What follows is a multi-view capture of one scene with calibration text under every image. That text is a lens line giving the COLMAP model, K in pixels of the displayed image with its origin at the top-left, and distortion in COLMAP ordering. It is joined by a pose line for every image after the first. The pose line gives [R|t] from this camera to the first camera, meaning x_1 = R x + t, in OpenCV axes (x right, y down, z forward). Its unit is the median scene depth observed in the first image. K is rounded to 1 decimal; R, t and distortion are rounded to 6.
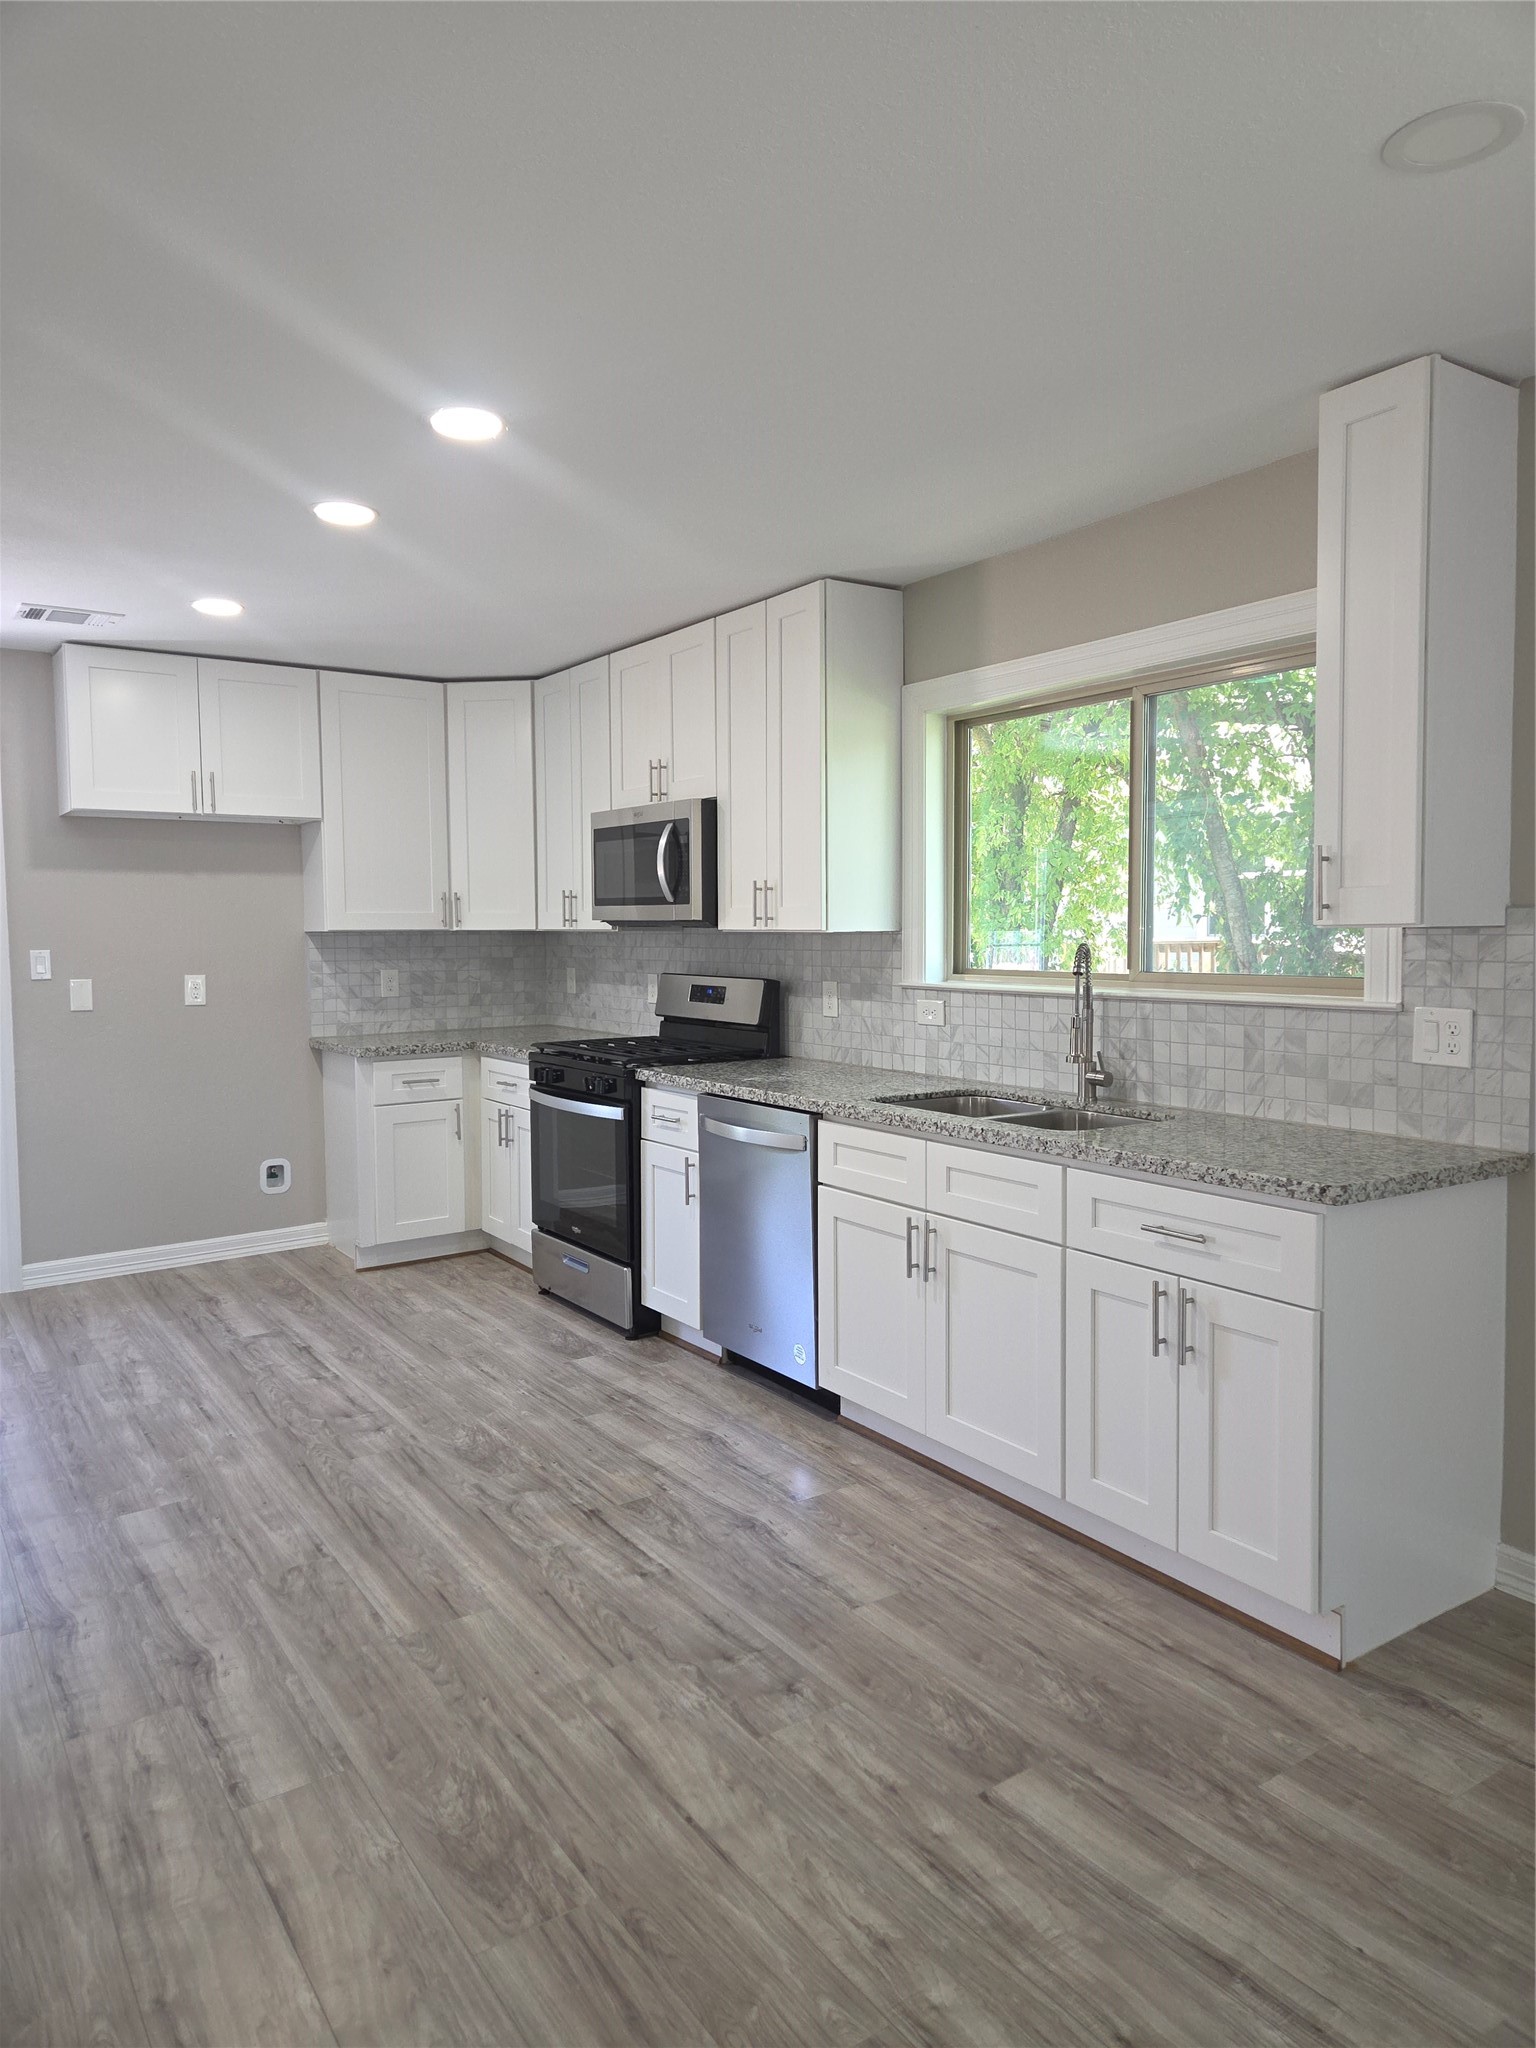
lens RADIAL K [[1362.3, 0, 770.3], [0, 1362.3, 1037.6], [0, 0, 1]] dist [0.061983, -0.050203]
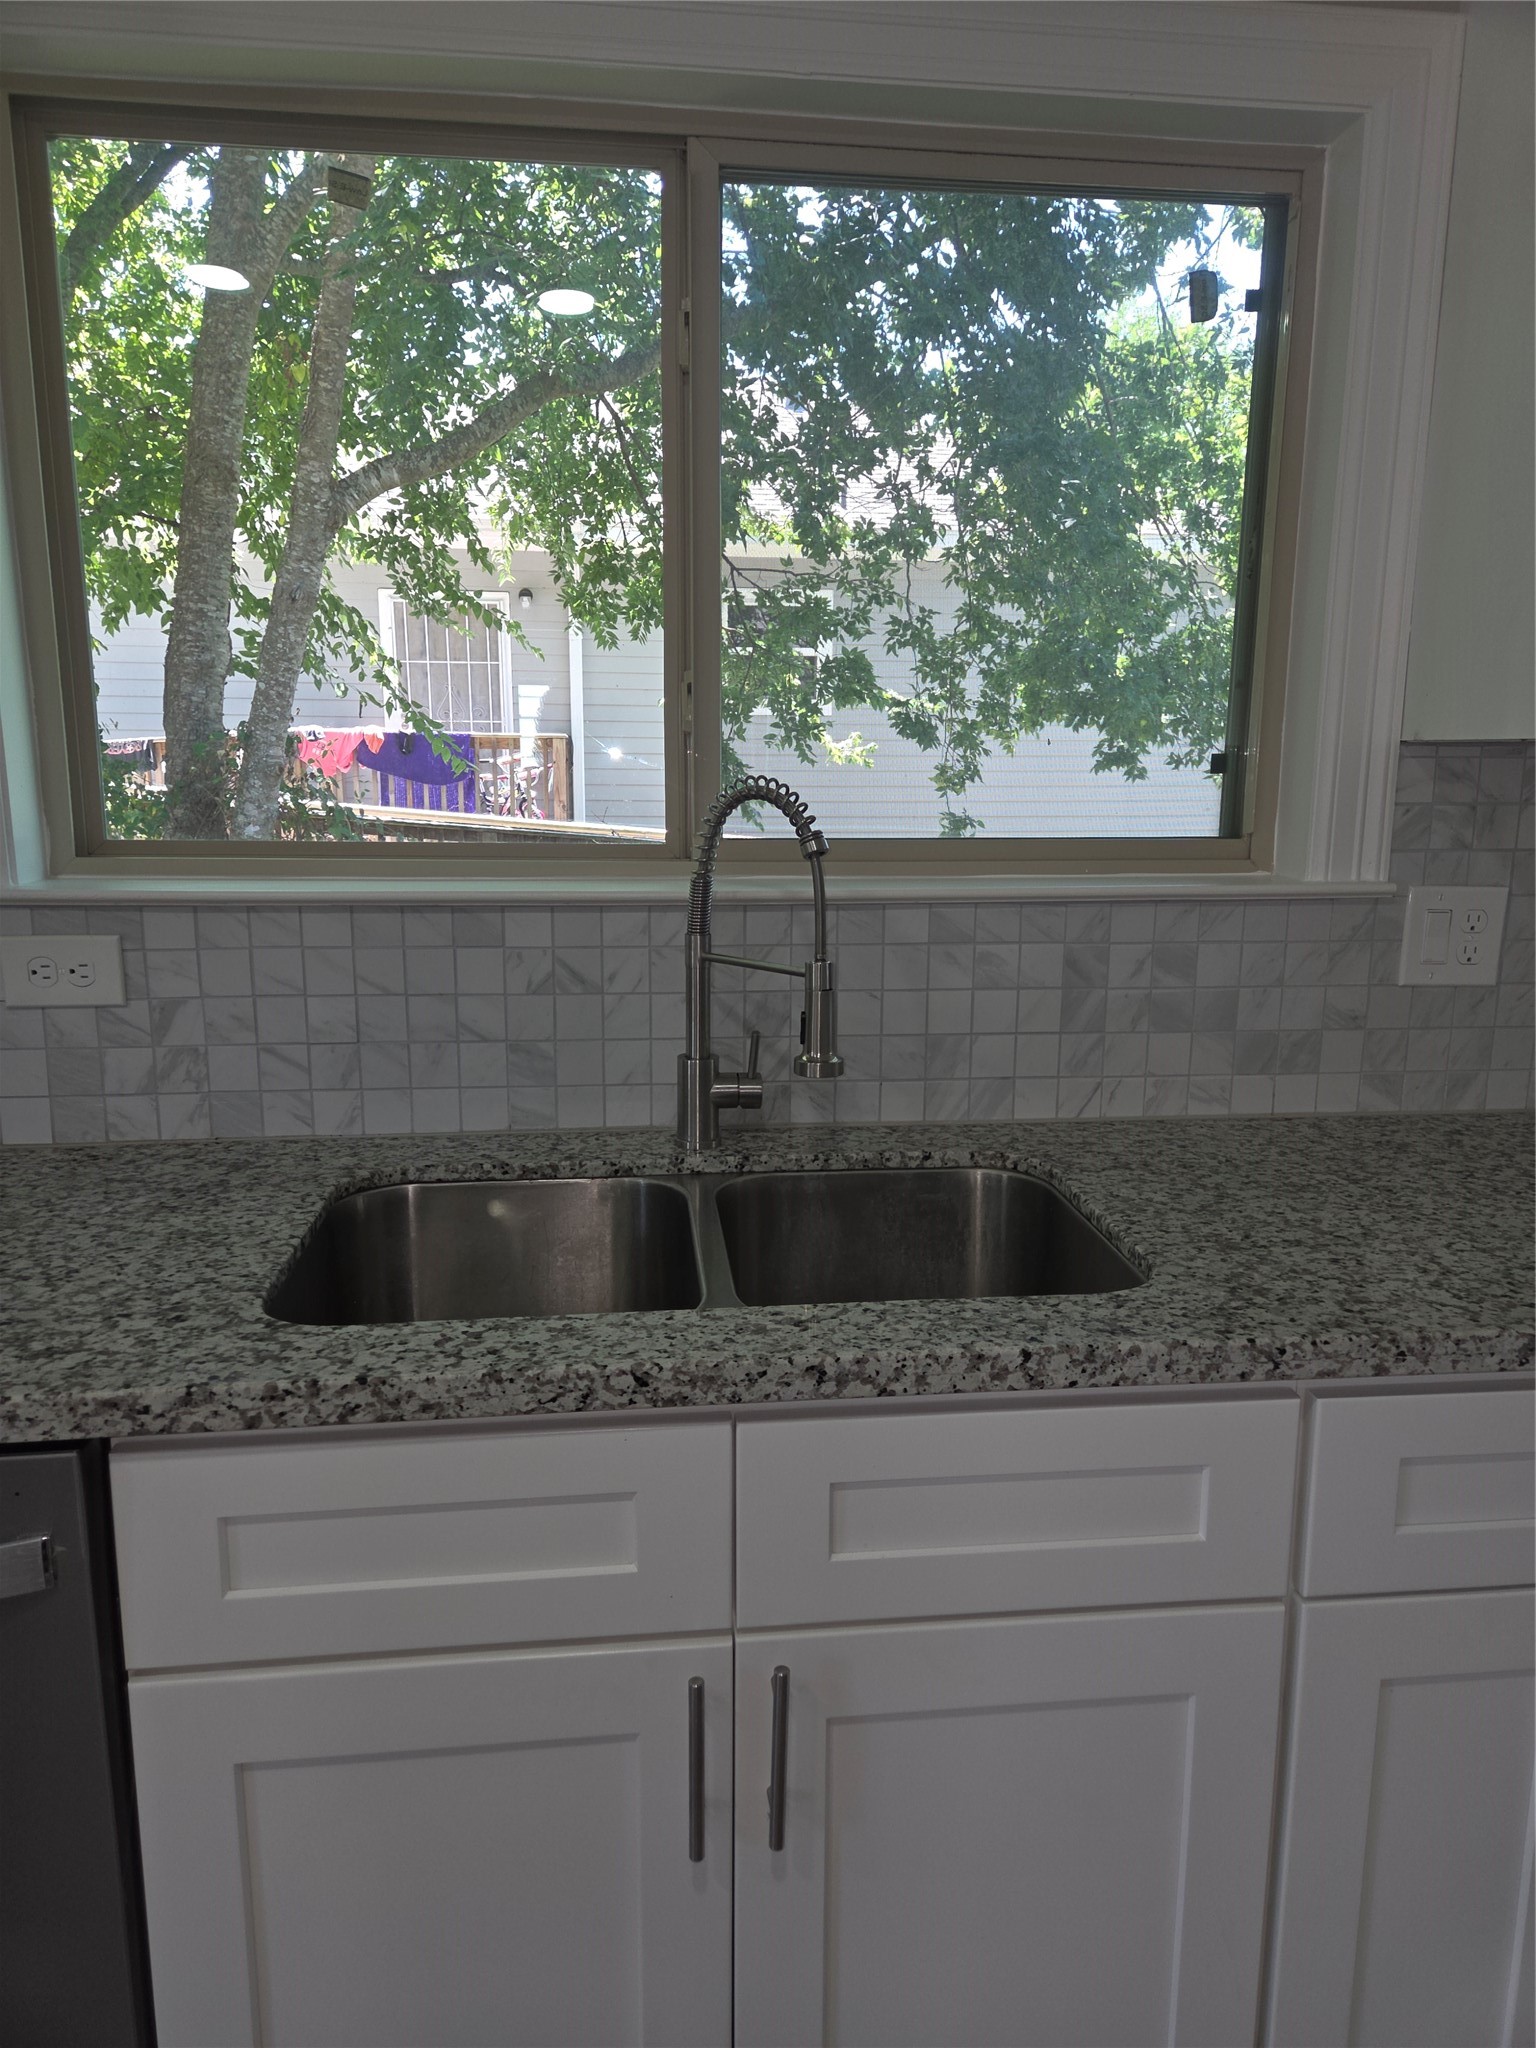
lens RADIAL K [[1362.3, 0, 771.4], [0, 1362.3, 1023.1], [0, 0, 1]] dist [0.061983, -0.050203]
pose [[0.468037, -0.162069, 0.868720, -0.120715], [0.060835, 0.986616, 0.151288, -0.053607], [-0.881613, -0.017960, 0.471632, 0.750733]]
